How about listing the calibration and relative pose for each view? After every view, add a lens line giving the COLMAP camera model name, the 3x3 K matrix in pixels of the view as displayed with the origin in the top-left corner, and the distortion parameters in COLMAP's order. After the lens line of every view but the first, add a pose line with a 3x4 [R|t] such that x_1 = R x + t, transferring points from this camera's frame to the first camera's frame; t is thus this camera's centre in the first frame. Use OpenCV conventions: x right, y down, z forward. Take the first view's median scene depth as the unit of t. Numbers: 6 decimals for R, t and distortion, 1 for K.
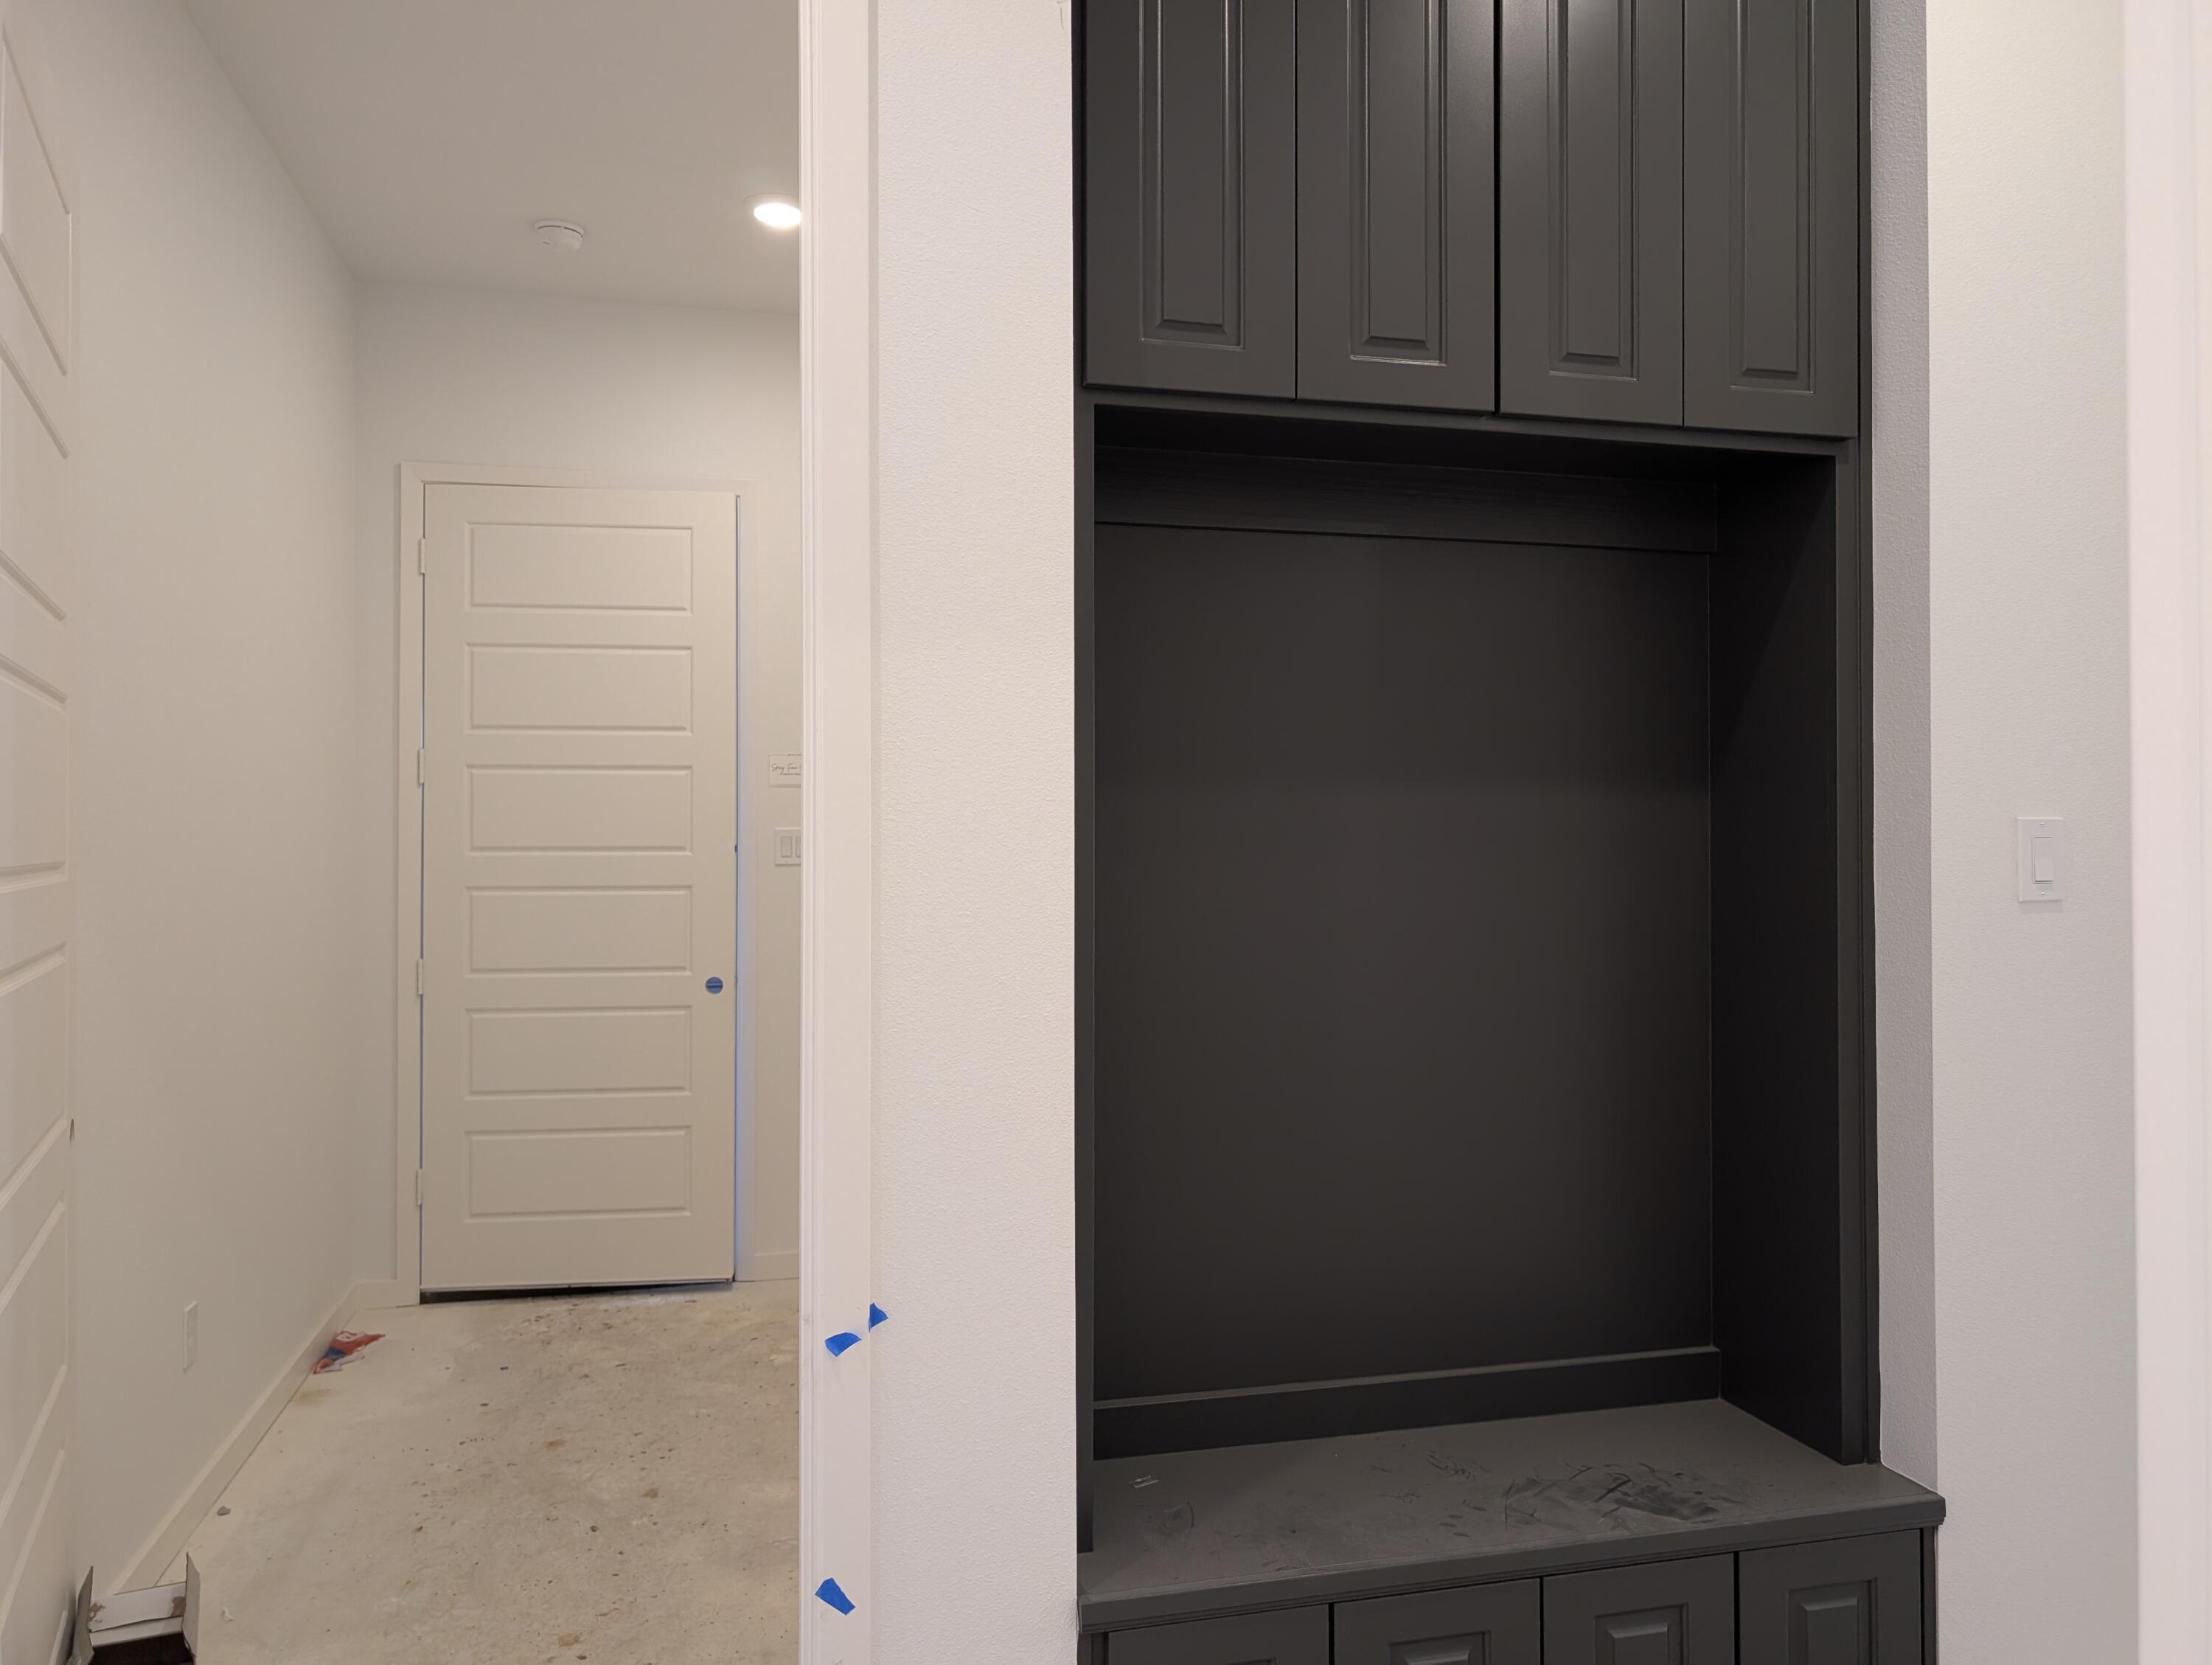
lens RADIAL K [[1586.6, 0, 1100.0], [0, 1586.6, 831.5], [0, 0, 1]] dist [0.039905, -0.036003]
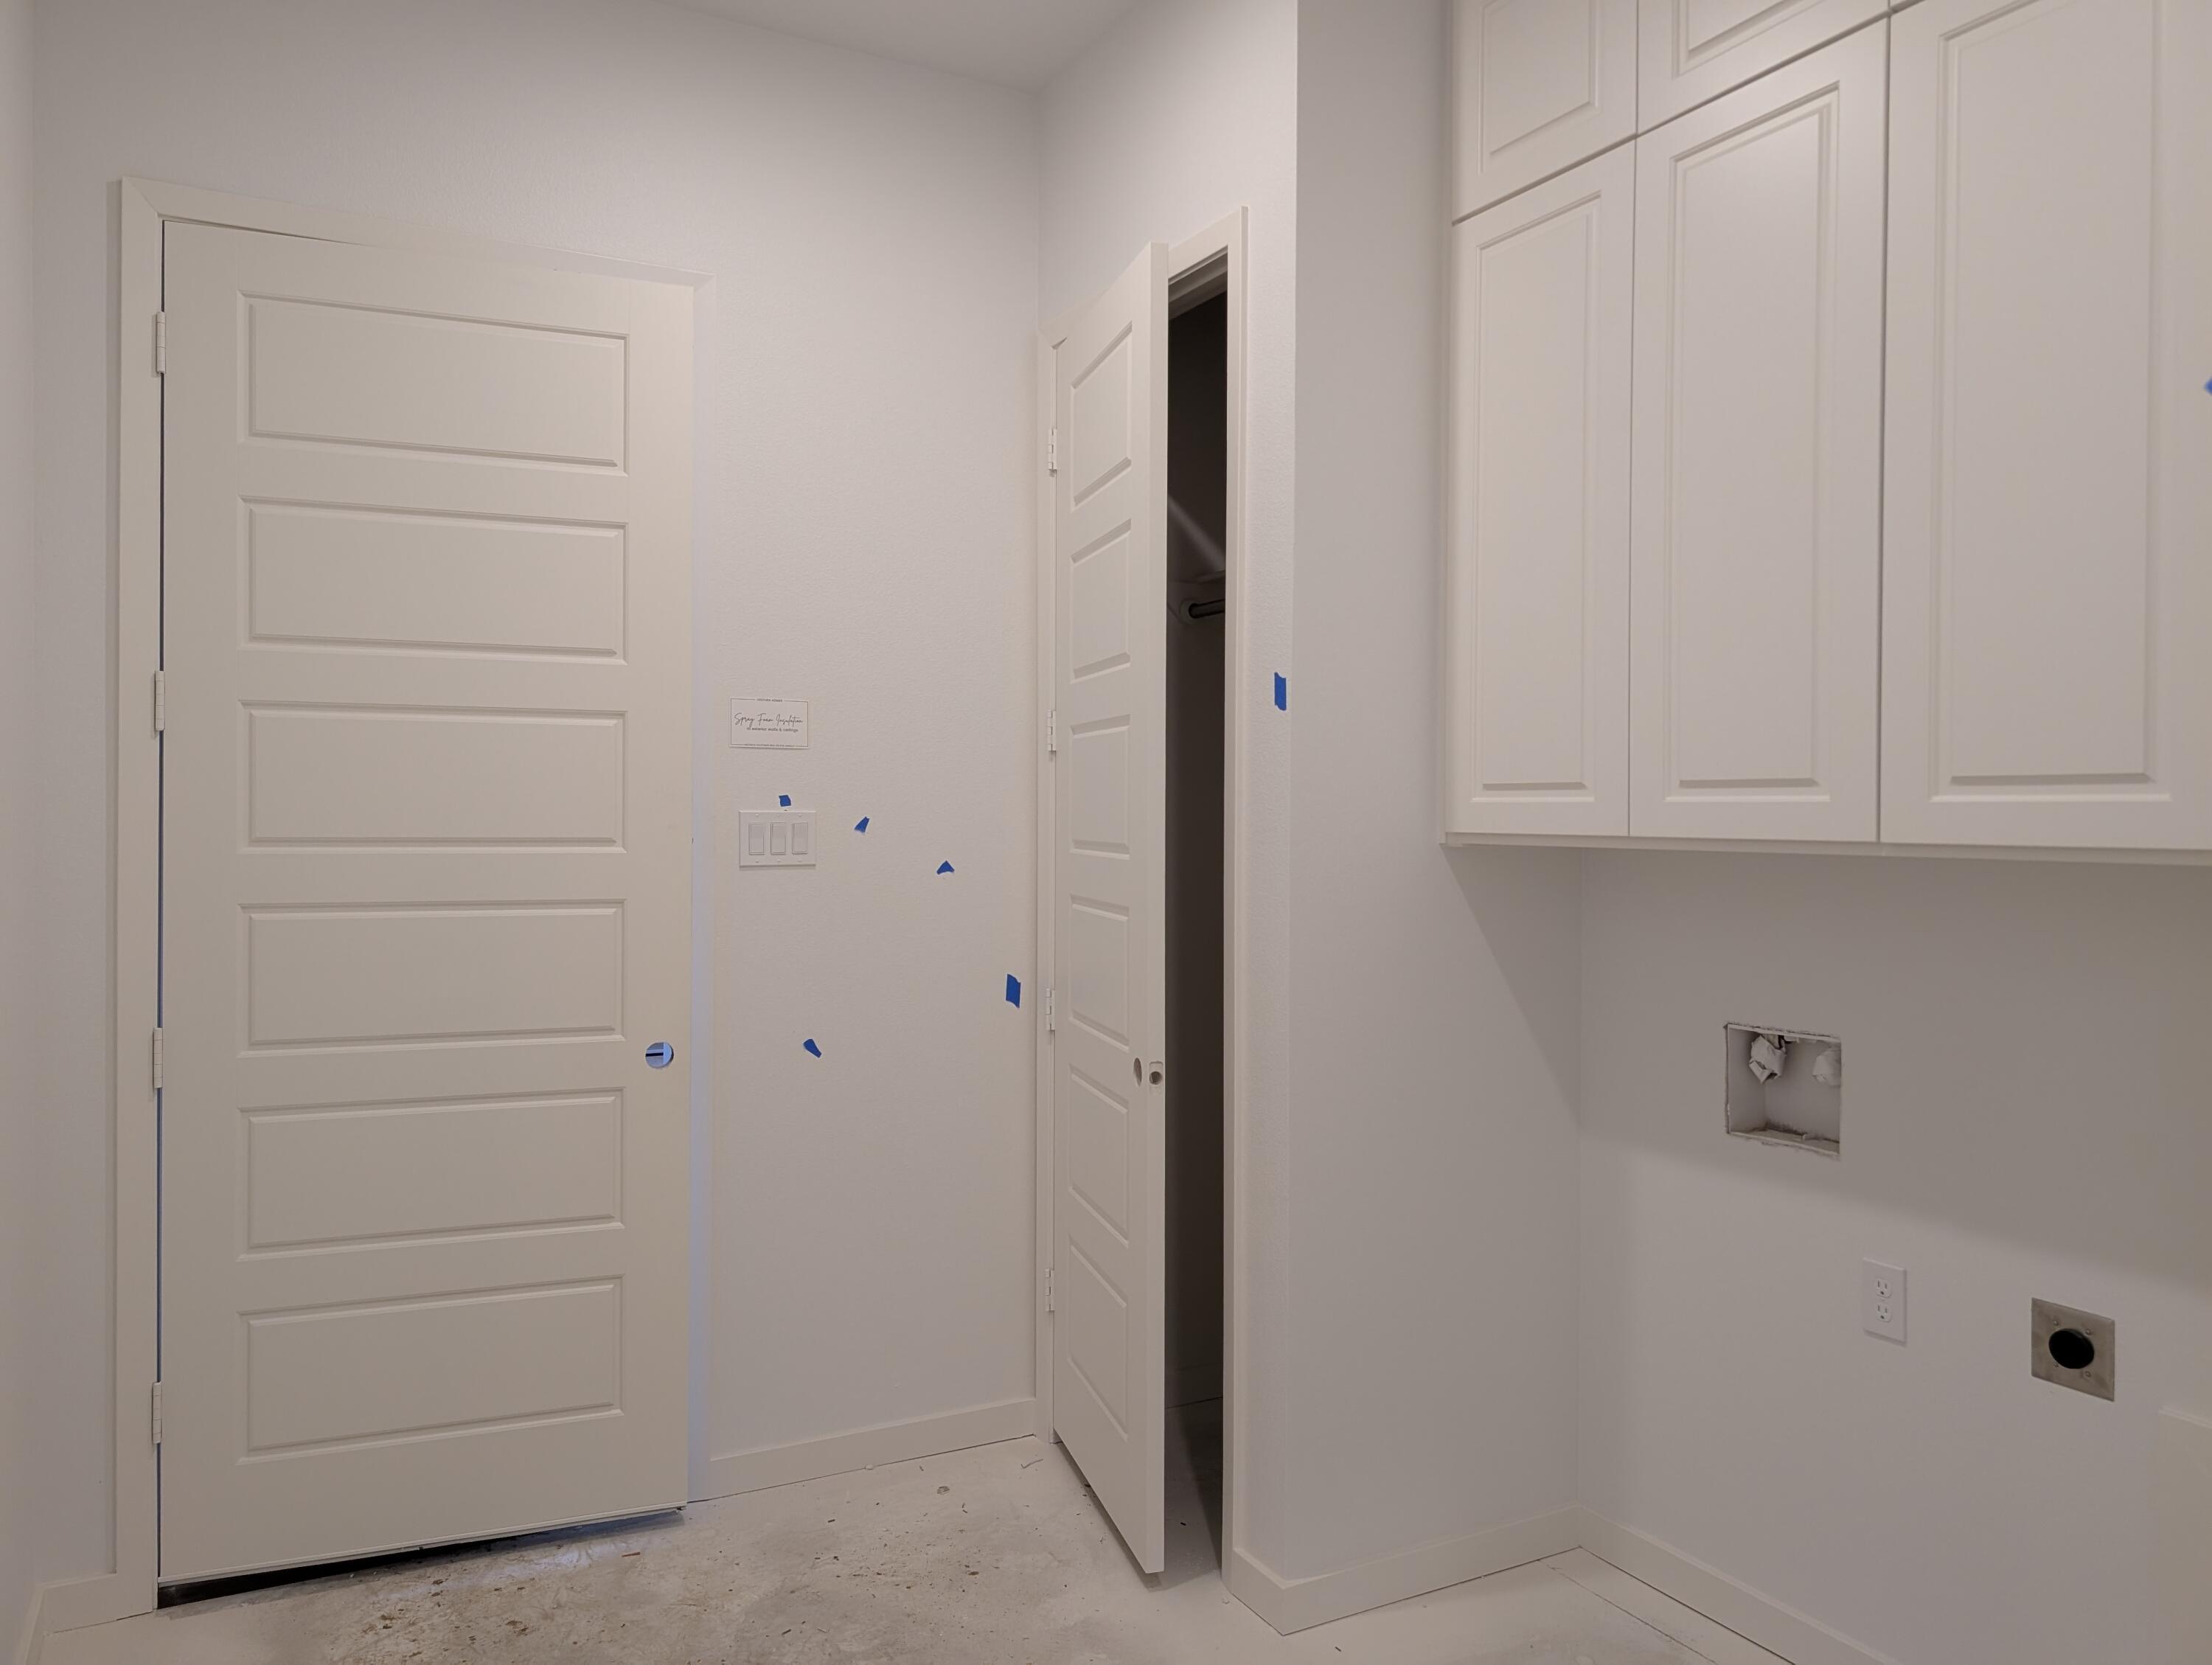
lens RADIAL K [[1586.6, 0, 1109.1], [0, 1586.6, 834.0], [0, 0, 1]] dist [0.039905, -0.036003]
pose [[0.969424, 0.002589, 0.245376, -0.229043], [-0.005593, 0.999918, 0.011548, -0.000869], [-0.245326, -0.012568, 0.969359, 0.338782]]
